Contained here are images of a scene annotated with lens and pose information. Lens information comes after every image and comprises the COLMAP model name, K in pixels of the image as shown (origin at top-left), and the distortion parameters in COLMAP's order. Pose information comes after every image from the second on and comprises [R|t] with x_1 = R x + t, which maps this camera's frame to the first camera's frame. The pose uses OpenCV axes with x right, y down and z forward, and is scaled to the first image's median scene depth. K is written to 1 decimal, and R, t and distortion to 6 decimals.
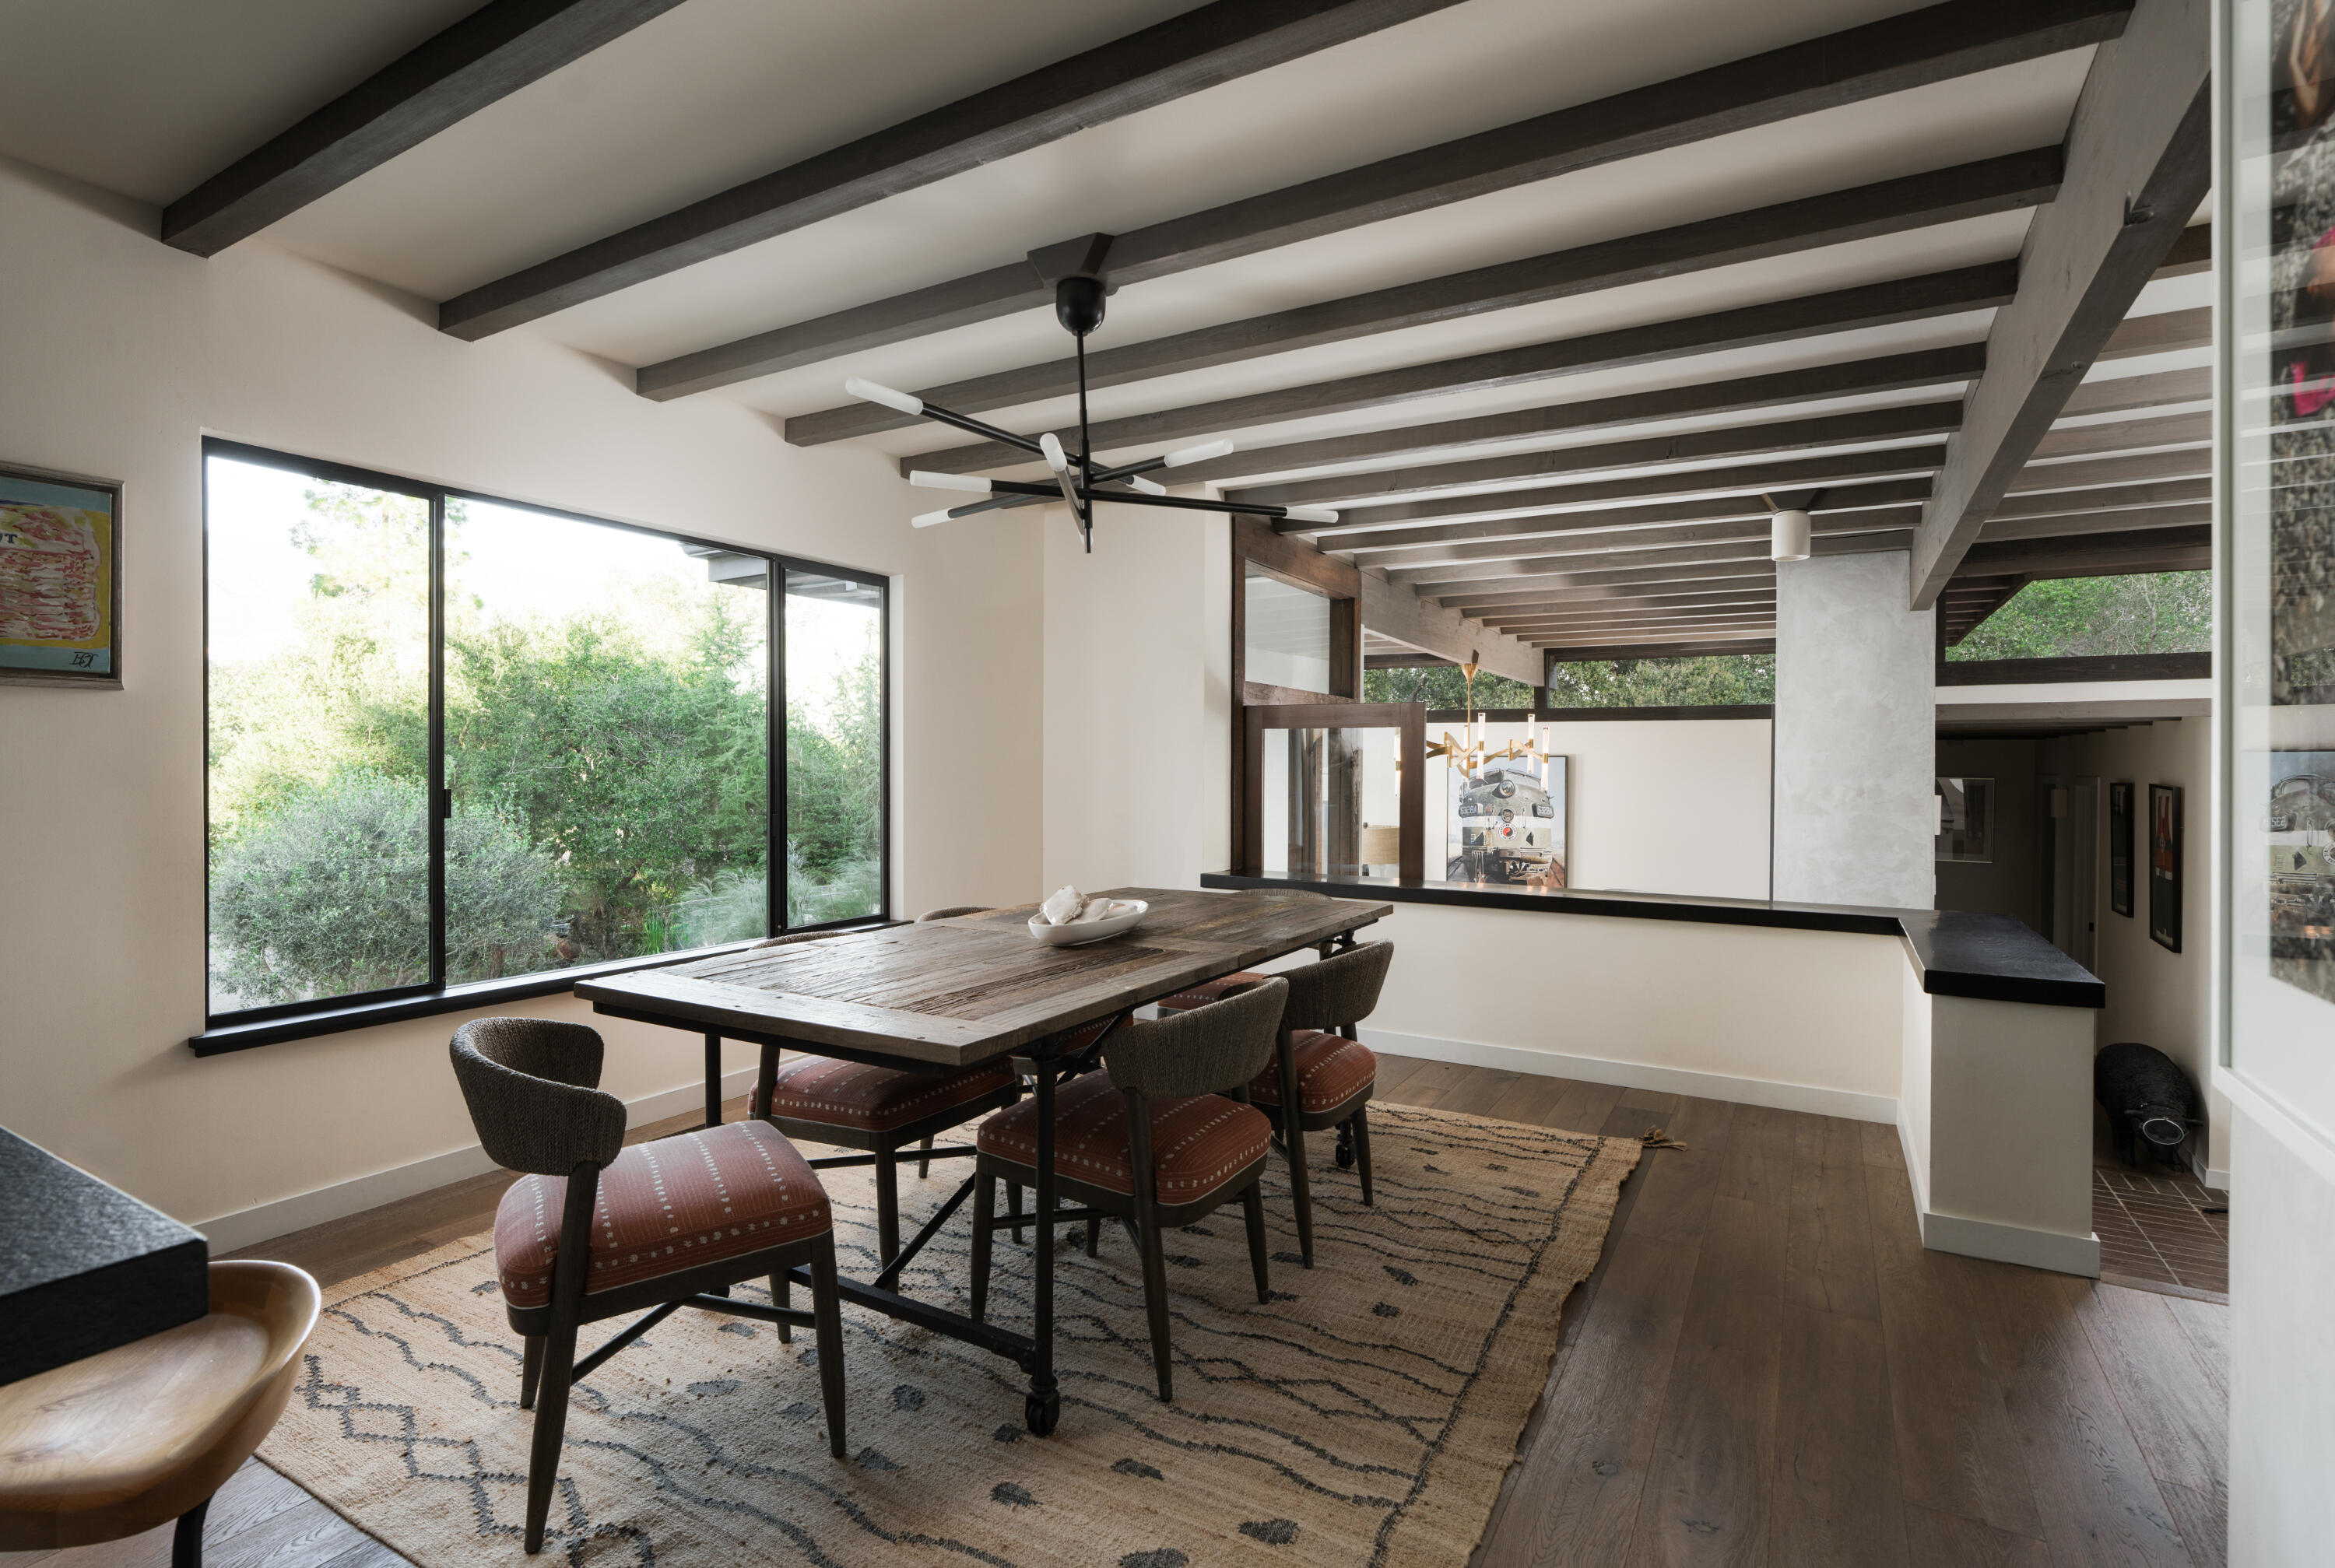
lens RADIAL K [[1111.8, 0, 1158.1], [0, 1111.8, 775.6], [0, 0, 1]] dist [-0.000753, -0.000147]
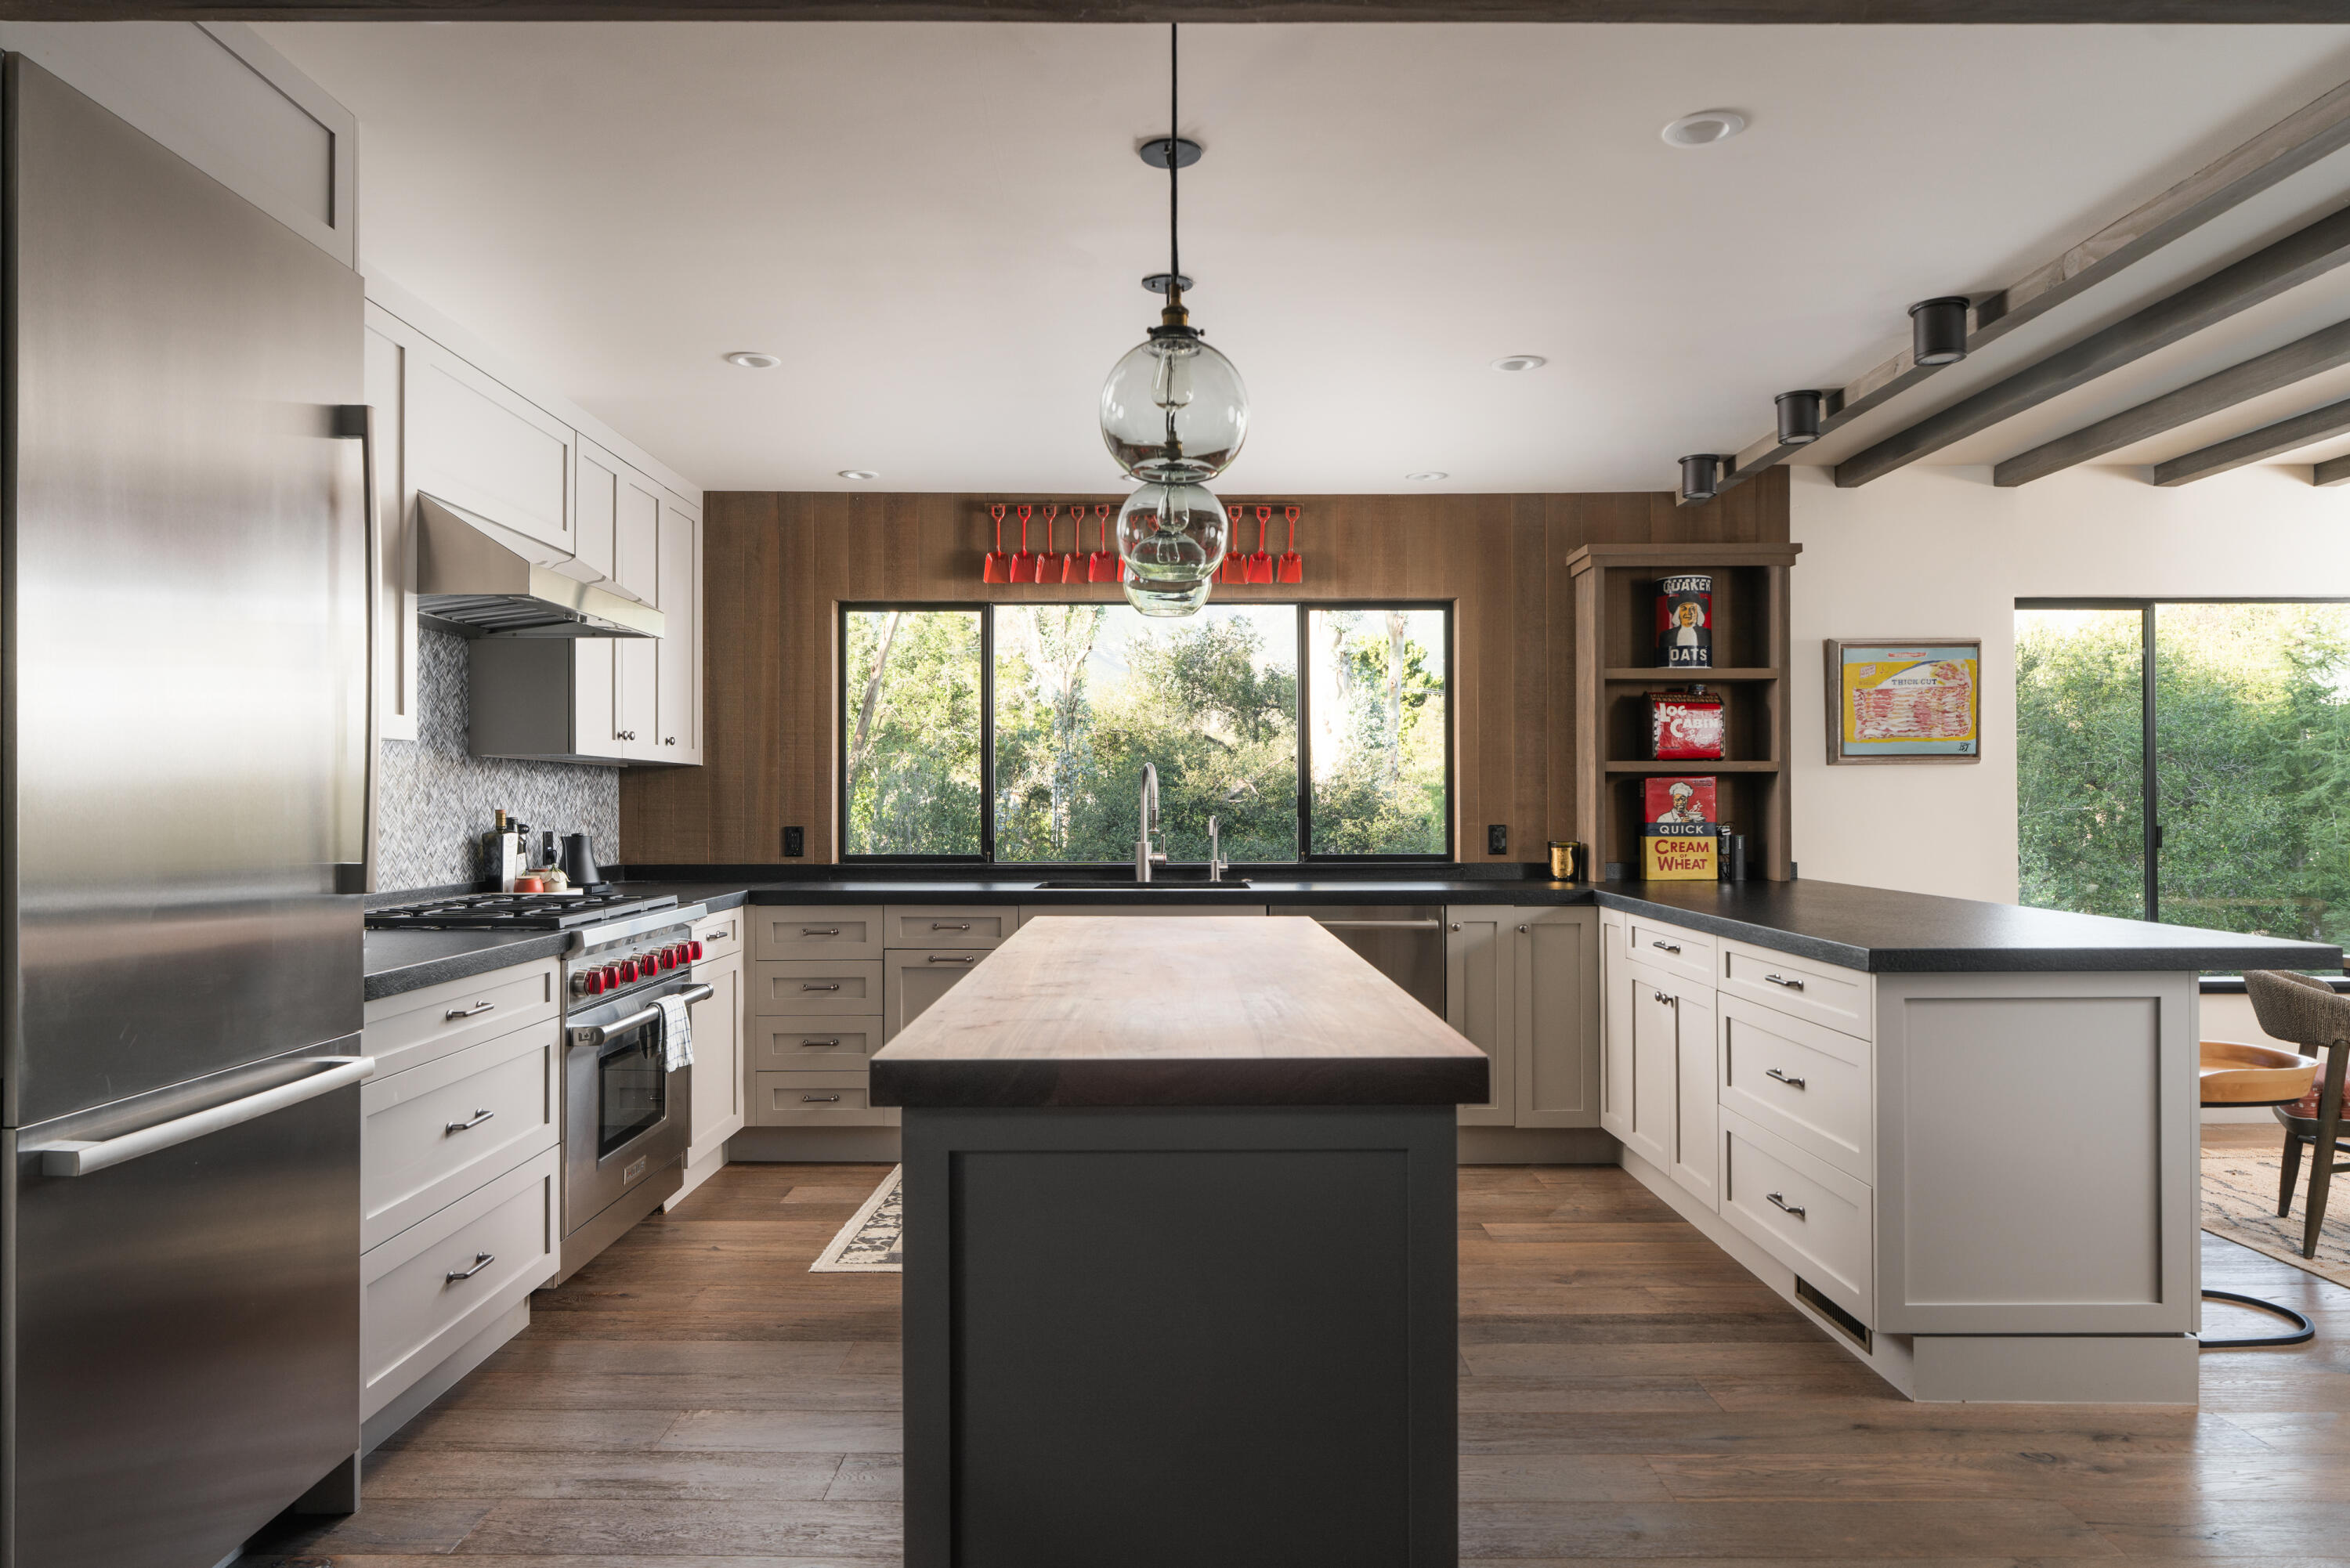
lens RADIAL K [[1440.6, 0, 1170.6], [0, 1440.6, 796.8], [0, 0, 1]] dist [-0.006492, -0.001728]
pose [[0.513048, -0.015816, -0.858214, 0.034188], [0.001623, 0.999846, -0.017456, 0.000943], [0.858359, 0.007563, 0.512994, -0.134730]]
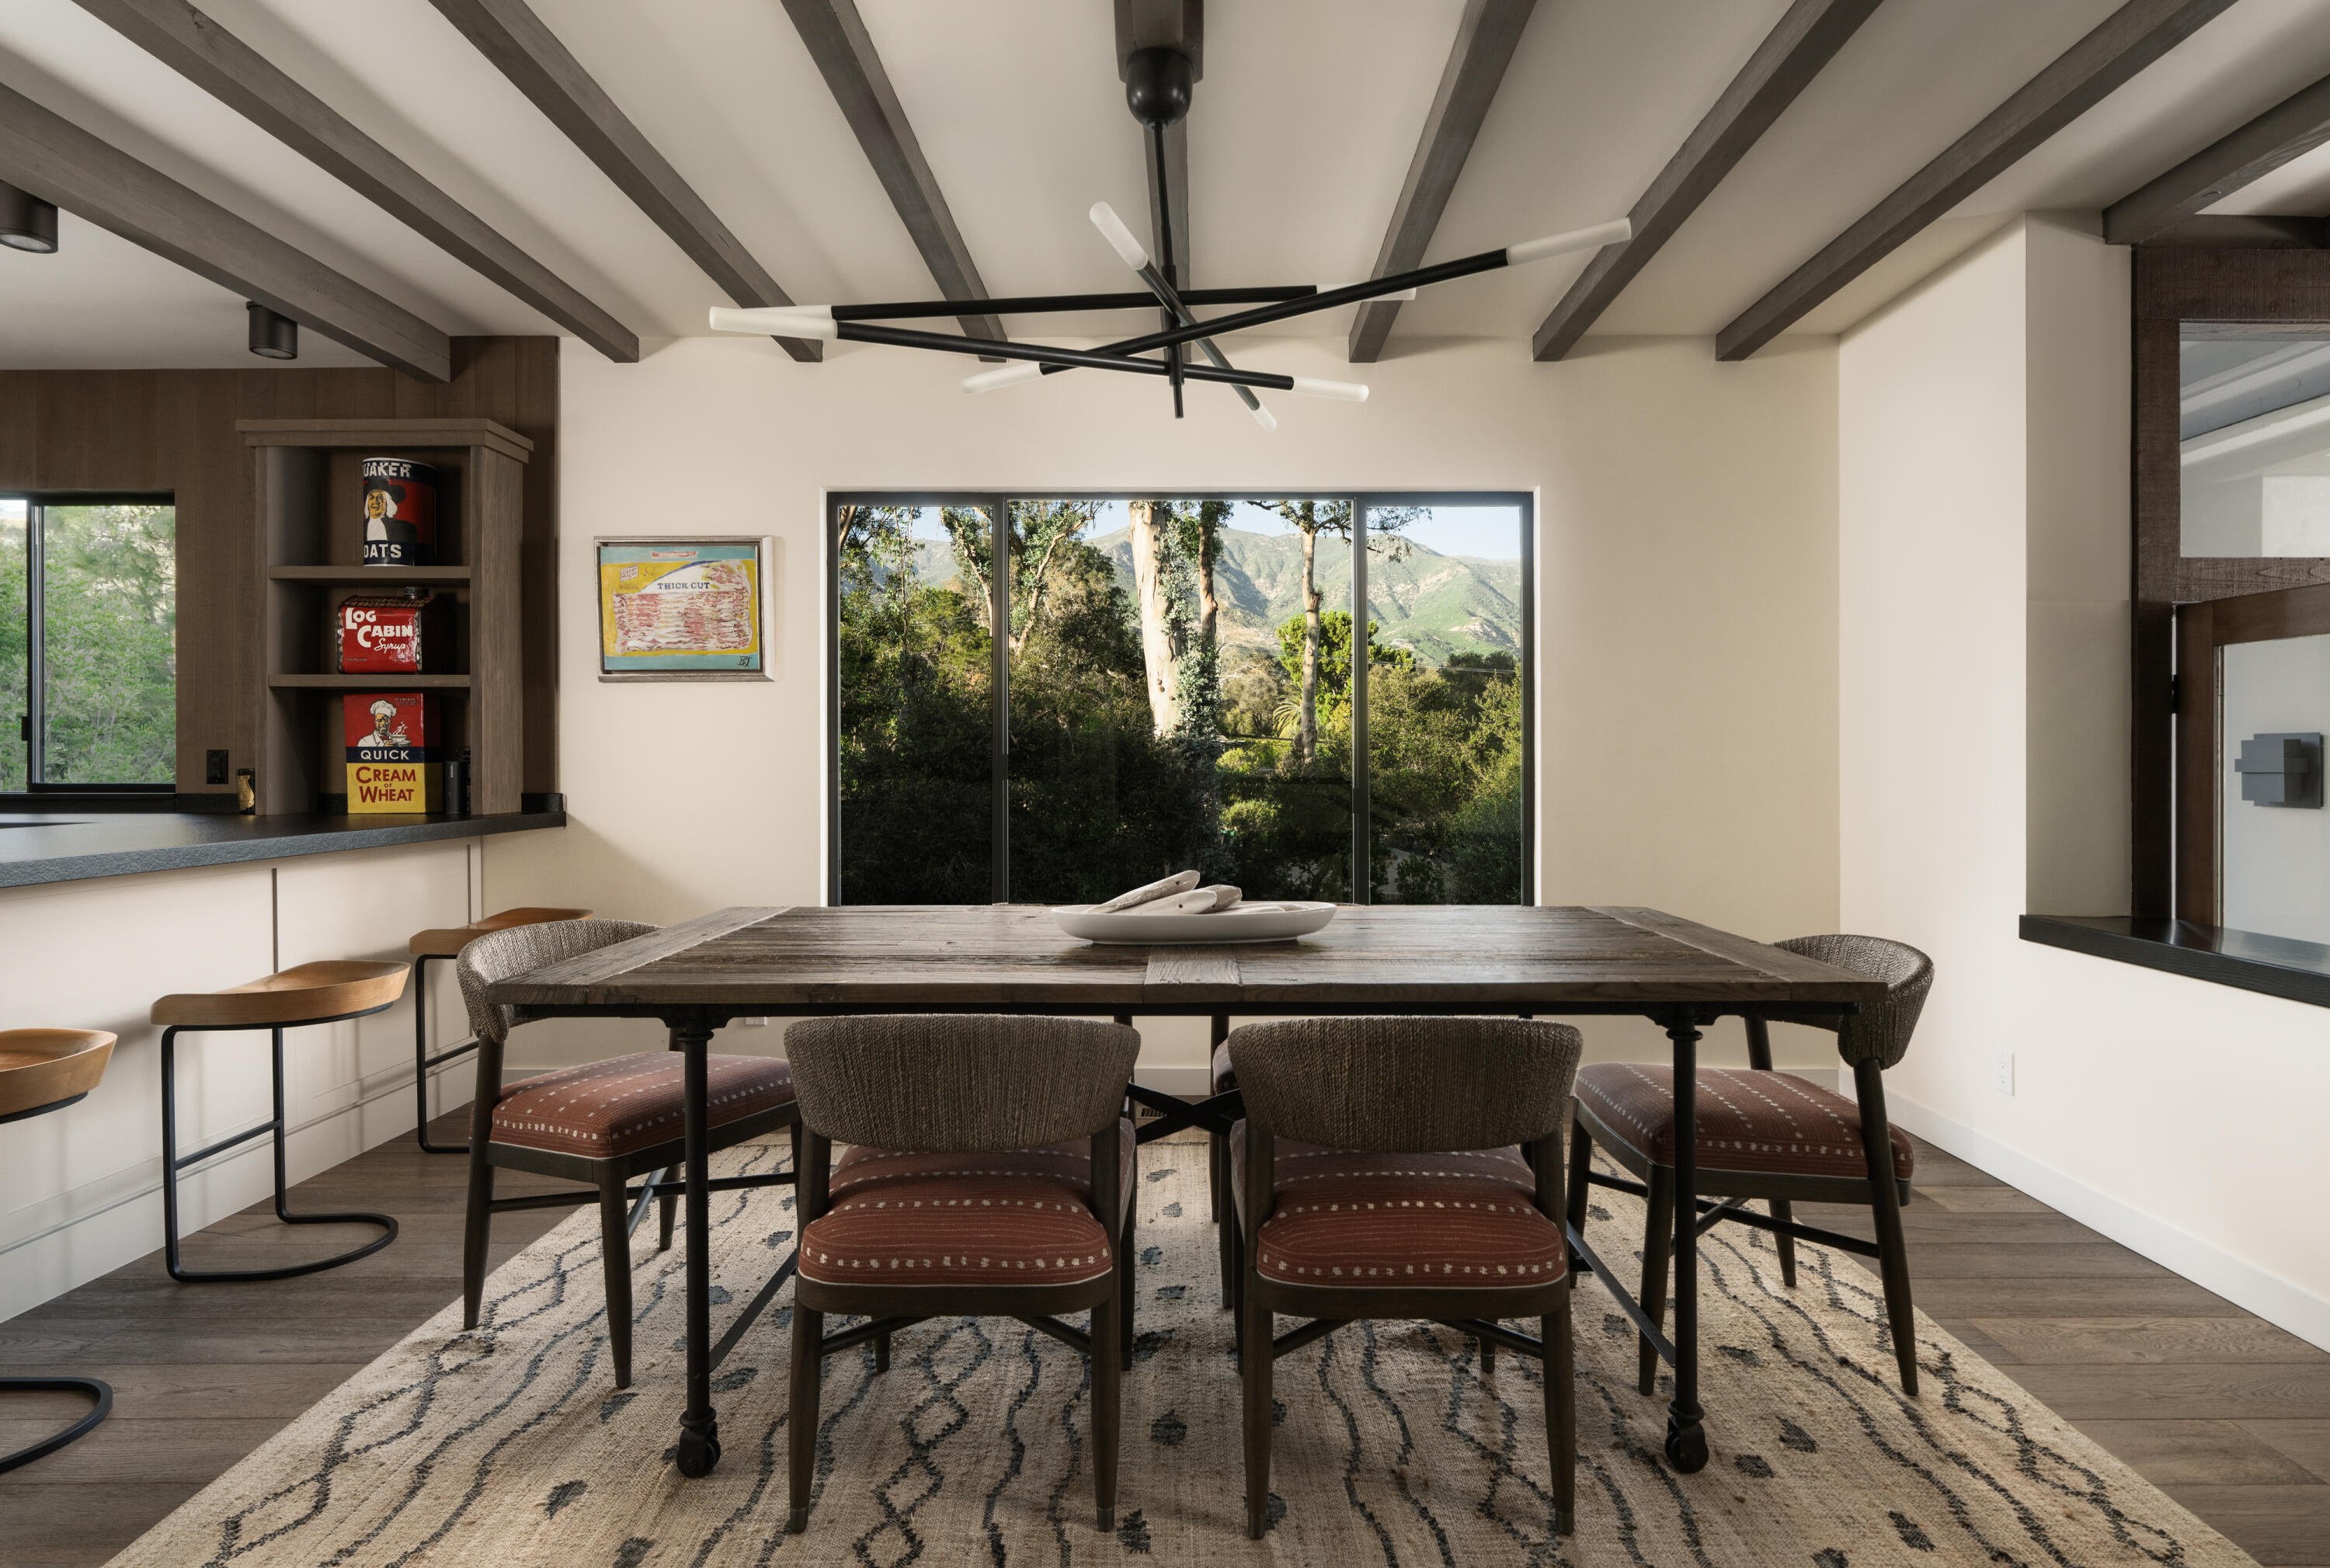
lens RADIAL K [[1217.6, 0, 1164.8], [0, 1217.6, 768.3], [0, 0, 1]] dist [0.000021, -0.000356]
pose [[0.502680, -0.001933, -0.864470, 0.081302], [-0.001994, 0.999992, -0.003396, 0.004783], [0.864470, 0.003431, 0.502672, 0.077197]]
